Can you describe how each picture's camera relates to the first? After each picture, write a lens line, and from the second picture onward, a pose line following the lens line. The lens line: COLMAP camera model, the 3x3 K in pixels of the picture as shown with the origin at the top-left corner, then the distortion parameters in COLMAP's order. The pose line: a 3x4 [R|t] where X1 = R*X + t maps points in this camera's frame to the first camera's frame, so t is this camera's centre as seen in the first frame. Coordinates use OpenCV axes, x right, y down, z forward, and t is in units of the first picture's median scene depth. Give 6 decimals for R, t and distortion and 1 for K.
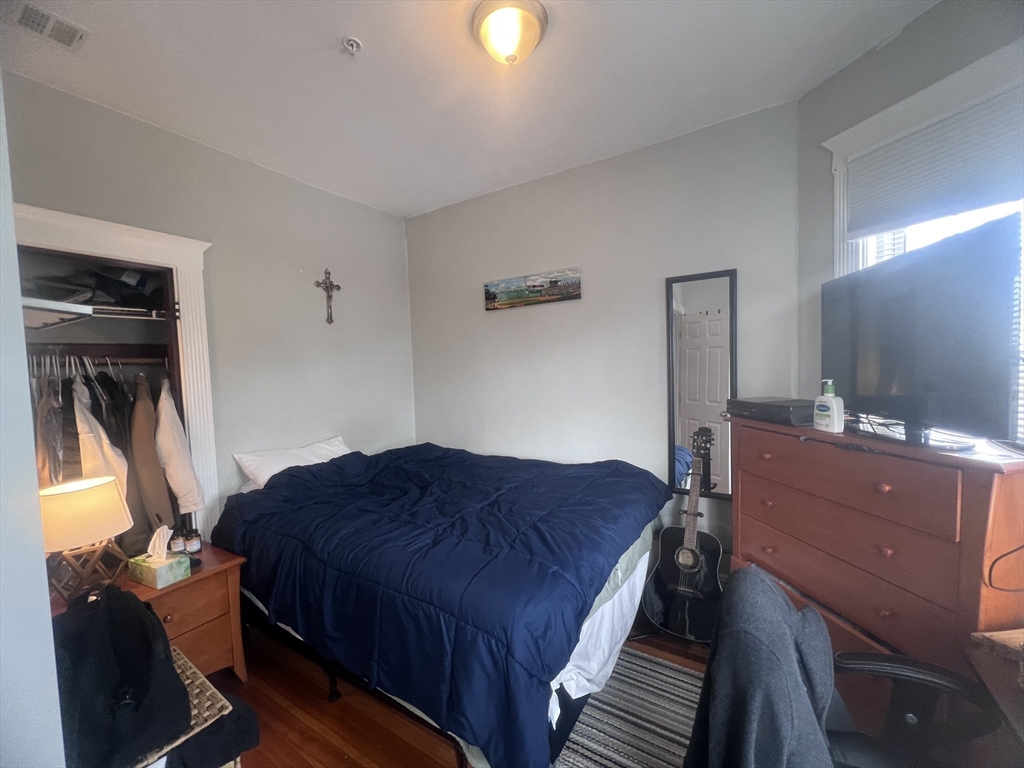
lens RADIAL K [[408.7, 0, 511.4], [0, 408.7, 385.3], [0, 0, 1]] dist [-0.004480, -0.000362]
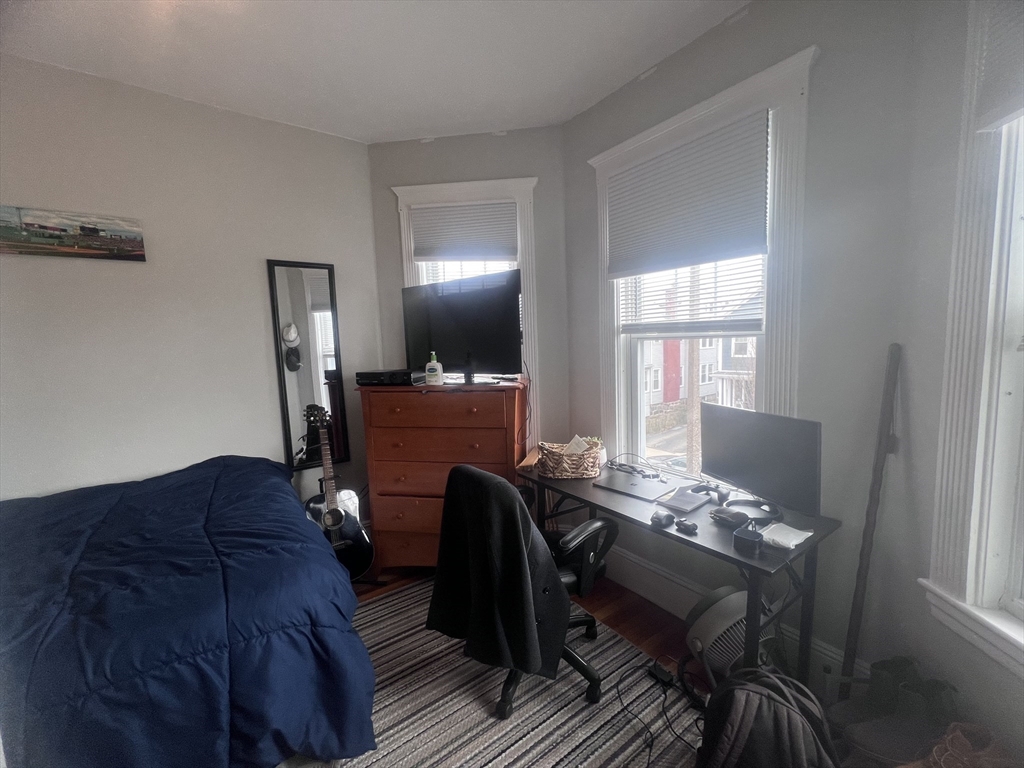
lens RADIAL K [[414.7, 0, 513.5], [0, 414.7, 386.4], [0, 0, 1]] dist [-0.004344, 0.000819]
pose [[0.361410, -0.074505, 0.929426, -0.370183], [0.071818, 0.996065, 0.051920, 0.036388], [-0.929637, 0.047985, 0.365339, 0.093075]]
